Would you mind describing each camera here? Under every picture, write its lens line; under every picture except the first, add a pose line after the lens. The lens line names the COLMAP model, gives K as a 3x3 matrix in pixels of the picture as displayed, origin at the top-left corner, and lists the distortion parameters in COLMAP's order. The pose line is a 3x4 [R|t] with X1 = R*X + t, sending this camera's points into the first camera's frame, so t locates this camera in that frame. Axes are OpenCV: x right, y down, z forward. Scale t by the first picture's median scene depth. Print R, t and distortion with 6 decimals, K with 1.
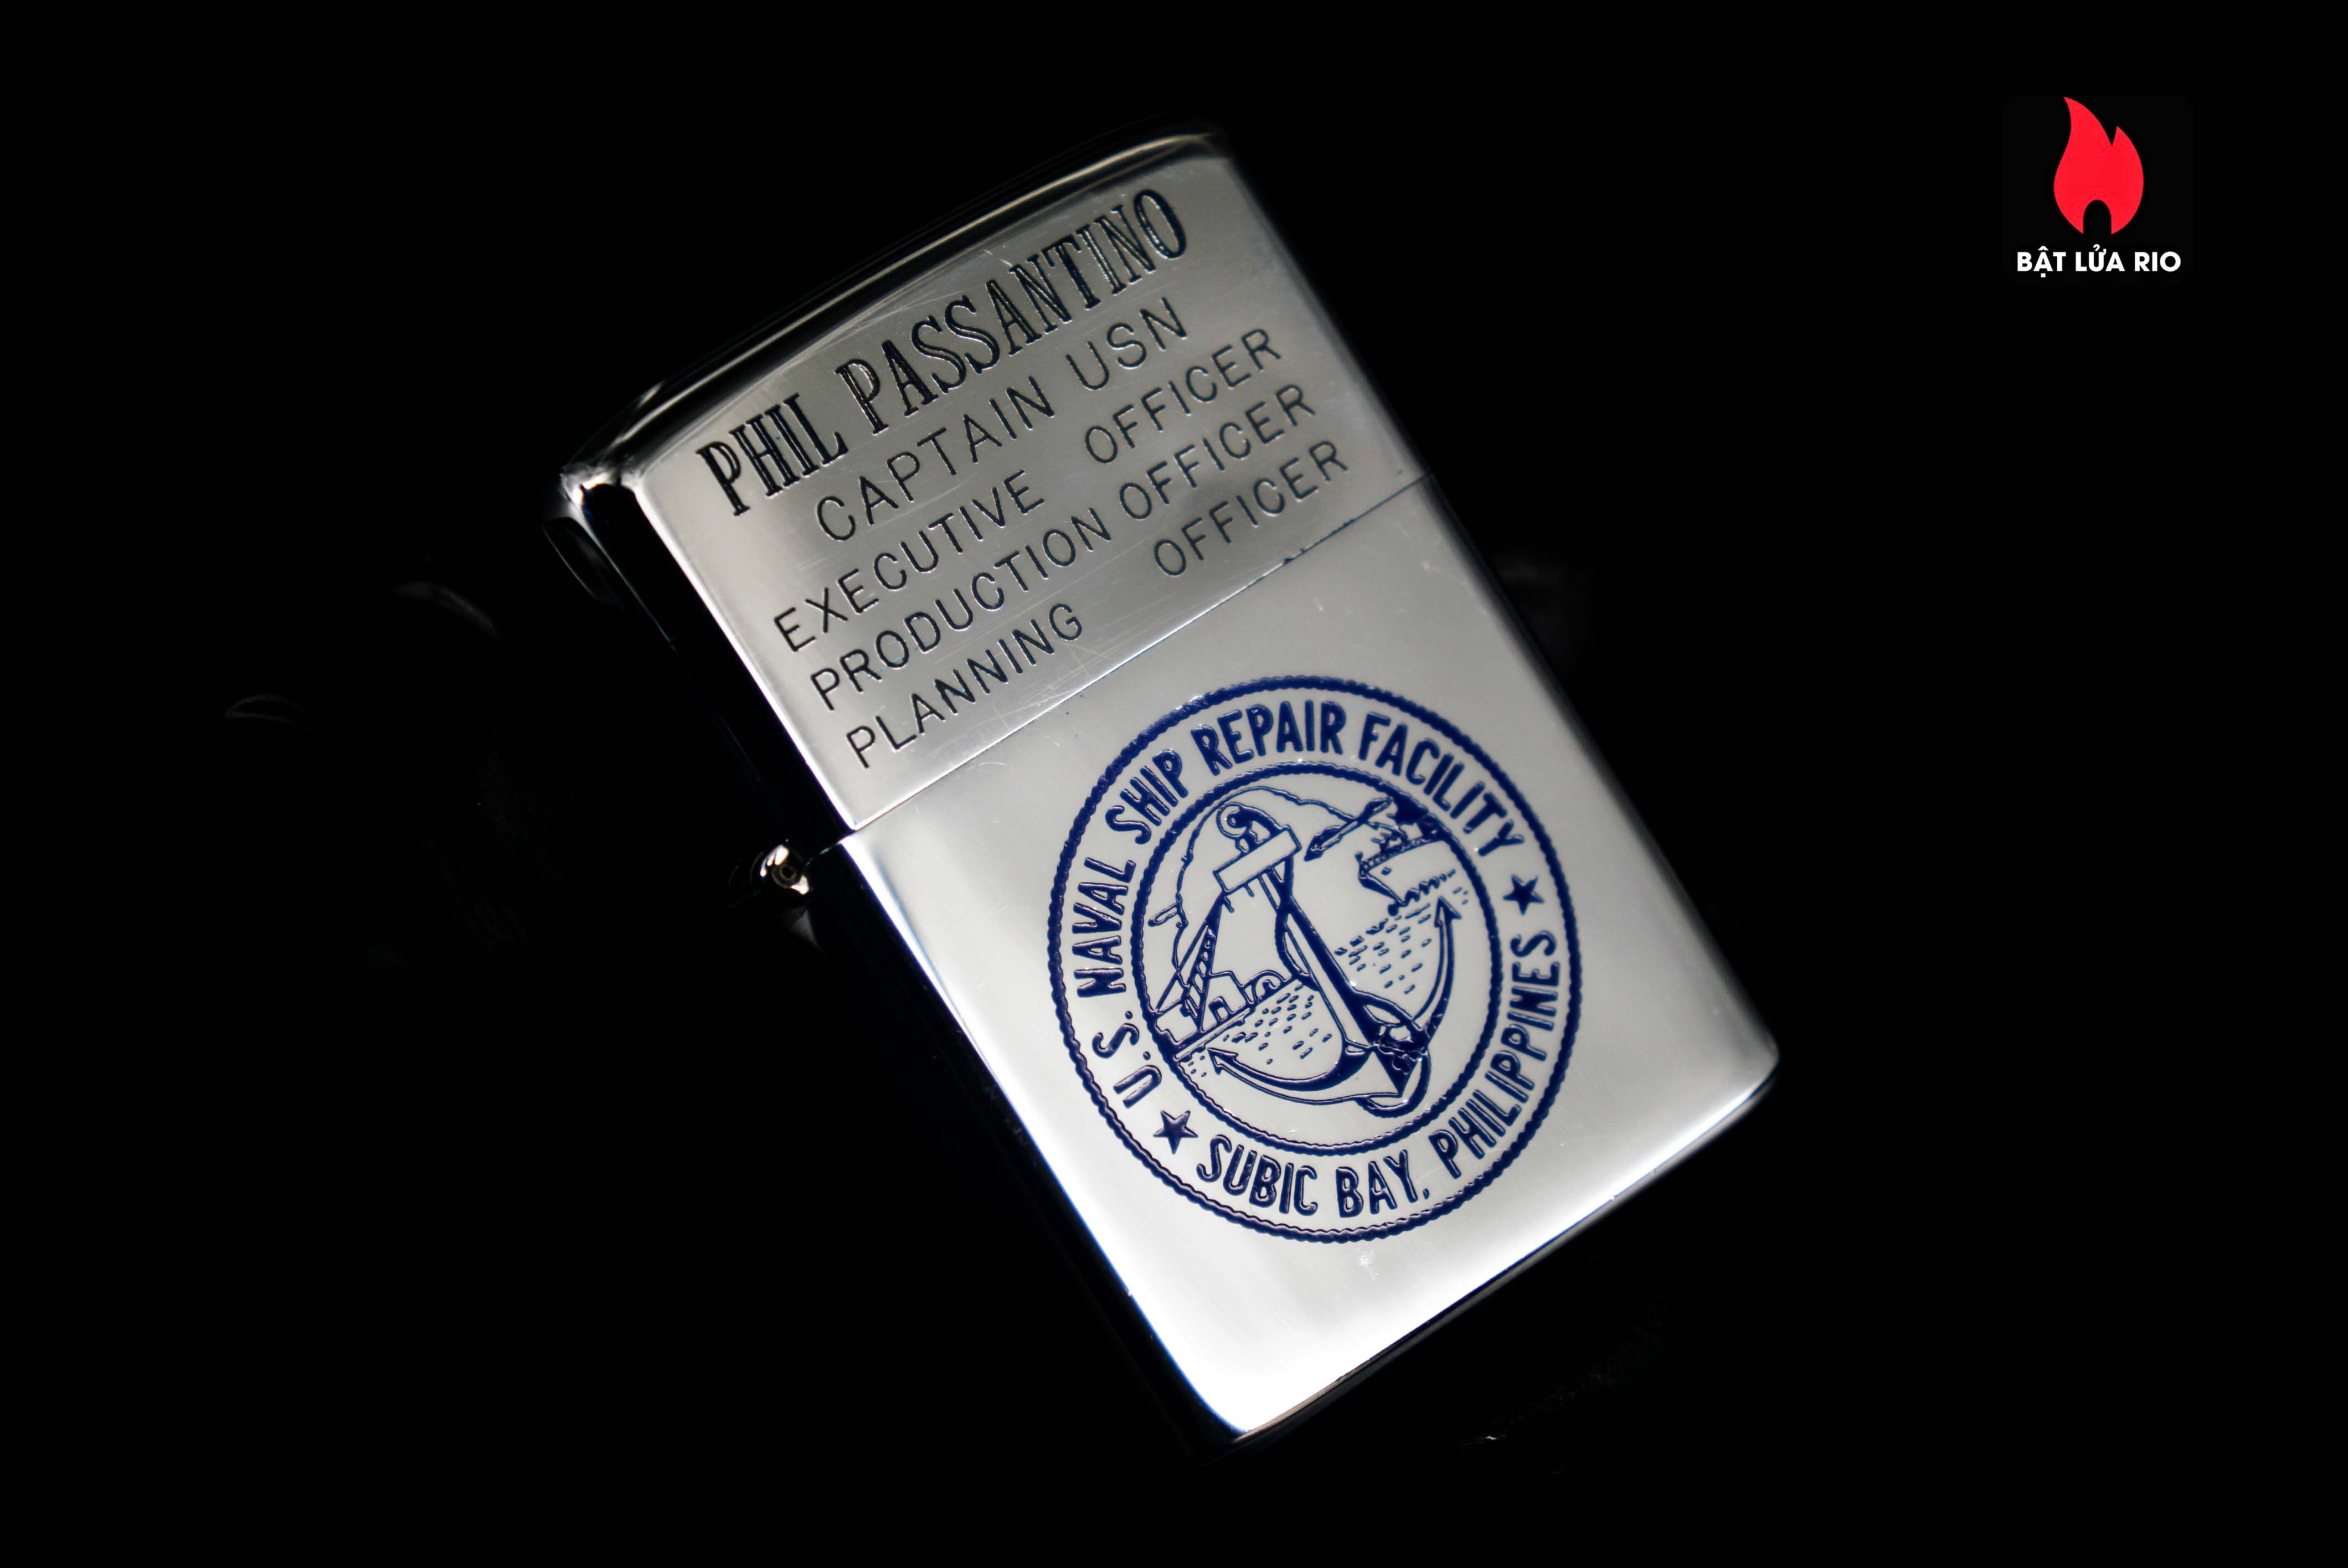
lens RADIAL K [[5385.7, 0, 1167.3], [0, 5385.7, 791.9], [0, 0, 1]] dist [0.271091, 0.000000]
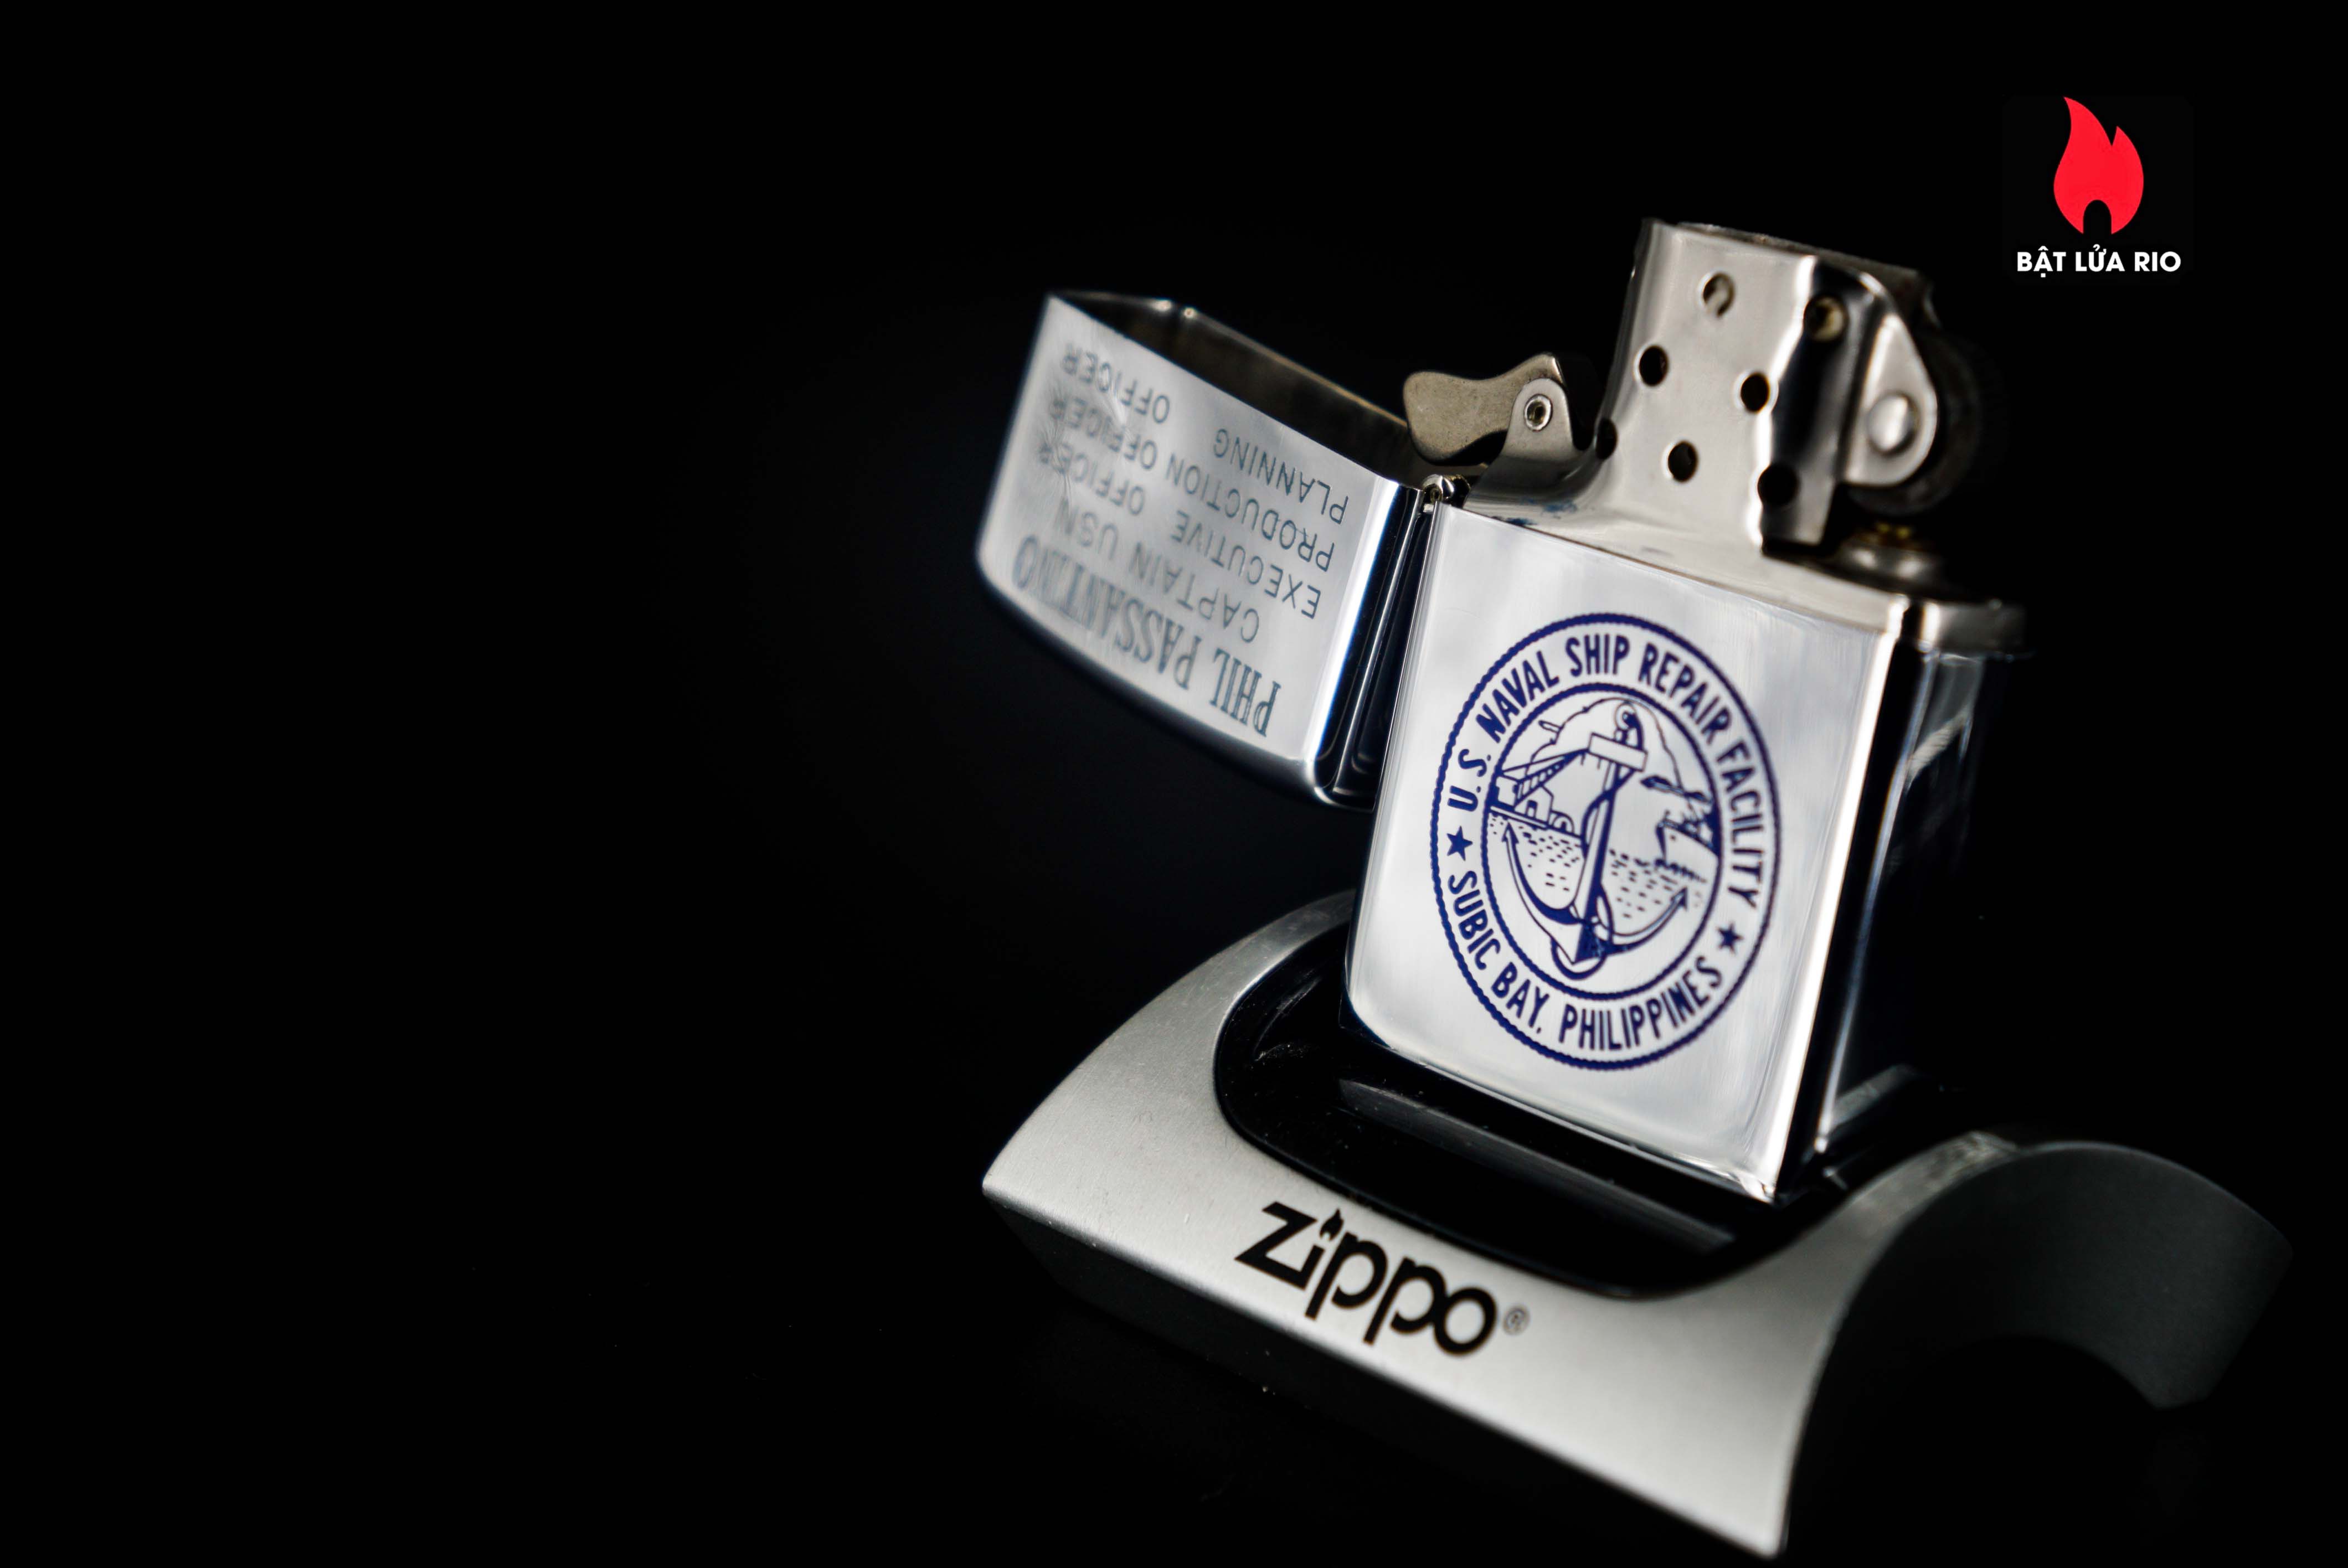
lens RADIAL K [[5385.7, 0, 1169.5], [0, 5385.7, 776.9], [0, 0, 1]] dist [0.271091, 0.000000]
pose [[0.209327, 0.702414, -0.680292, 0.850325], [-0.388182, 0.698230, 0.601490, -0.695770], [0.897495, 0.138169, 0.418822, 0.382905]]
